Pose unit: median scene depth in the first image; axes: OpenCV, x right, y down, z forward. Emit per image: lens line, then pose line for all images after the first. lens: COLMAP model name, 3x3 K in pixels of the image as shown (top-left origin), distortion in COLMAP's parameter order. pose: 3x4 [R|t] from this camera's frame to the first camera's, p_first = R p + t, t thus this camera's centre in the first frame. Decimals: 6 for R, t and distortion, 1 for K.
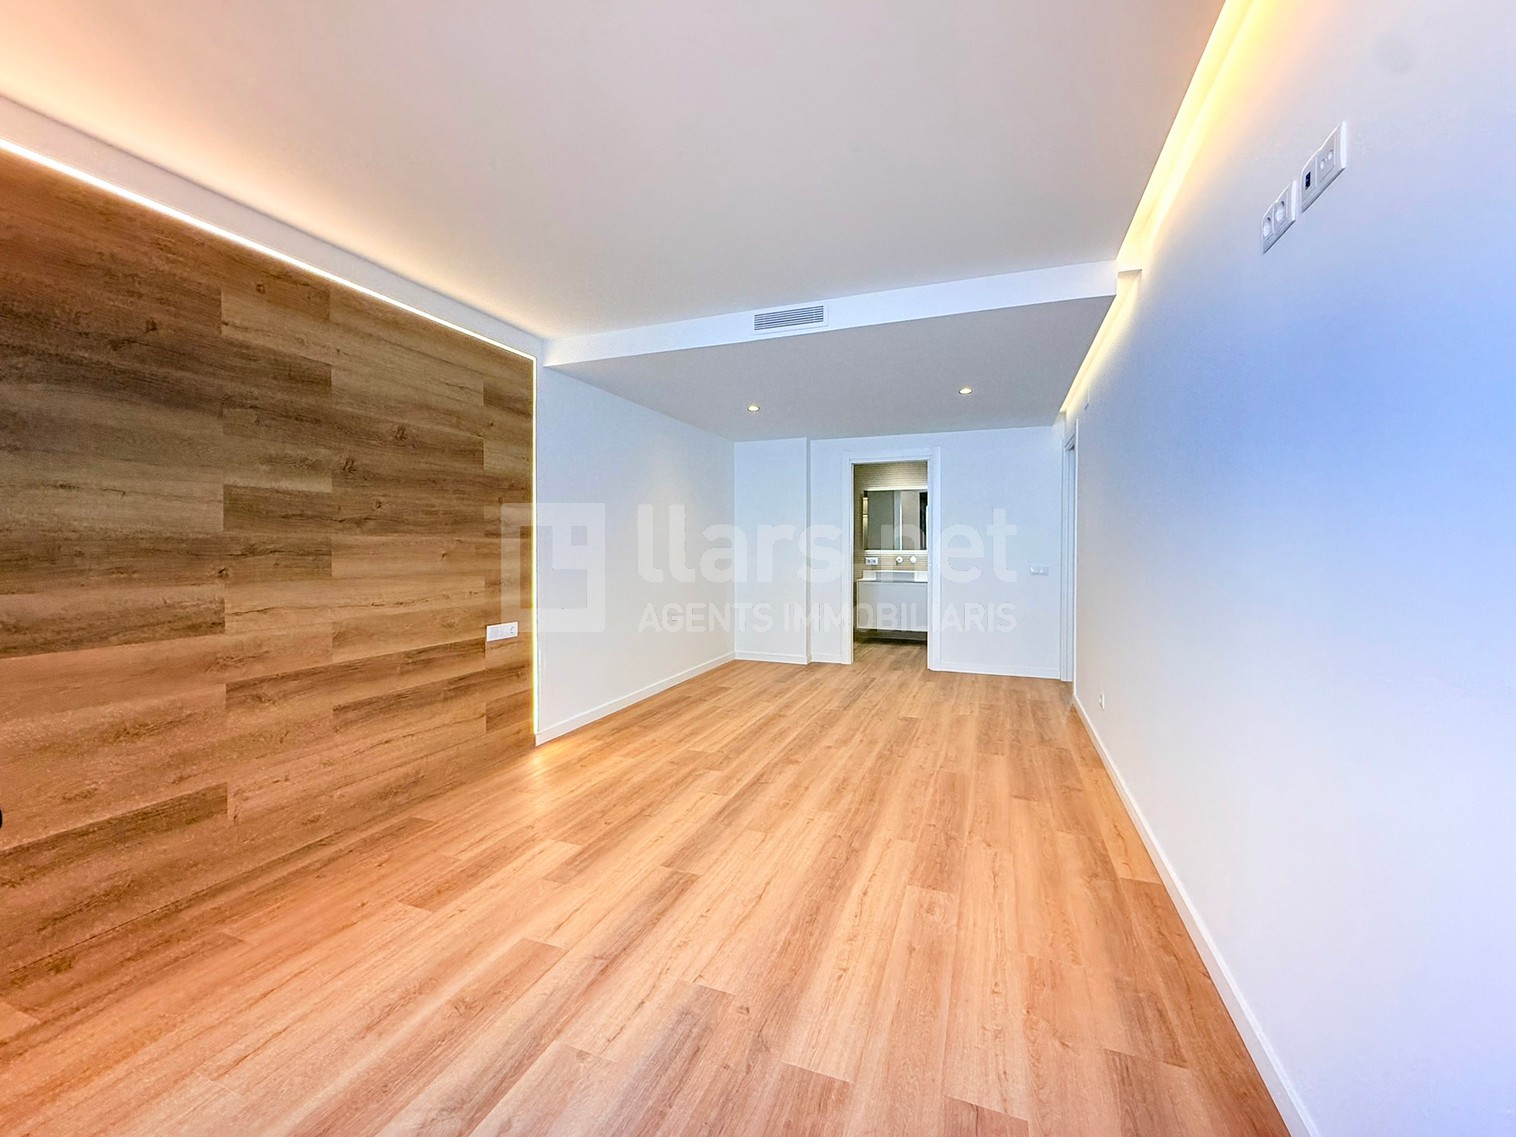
lens RADIAL K [[622.9, 0, 765.2], [0, 622.9, 556.2], [0, 0, 1]] dist [-0.003153, -0.000121]
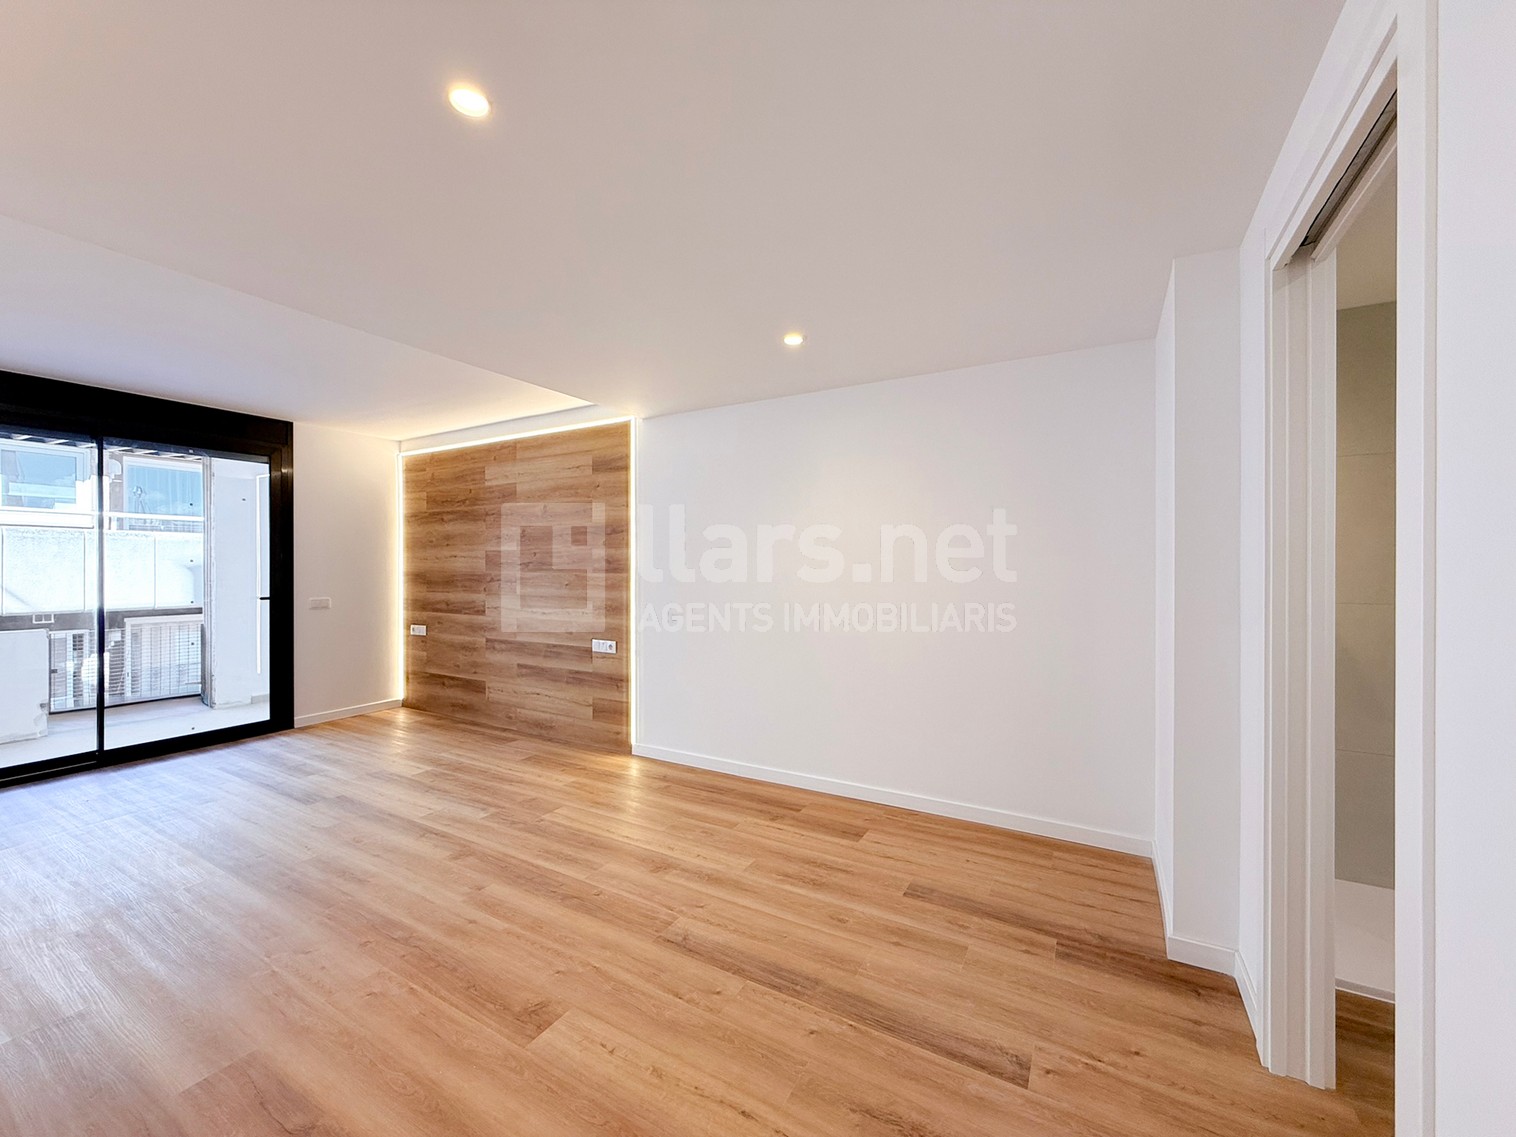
lens RADIAL K [[622.9, 0, 766.4], [0, 622.9, 572.4], [0, 0, 1]] dist [-0.003153, -0.000121]
pose [[-0.175778, 0.007551, -0.984401, 0.842240], [-0.016534, 0.999807, 0.010621, -0.053924], [0.984291, 0.018143, -0.175619, 1.693118]]
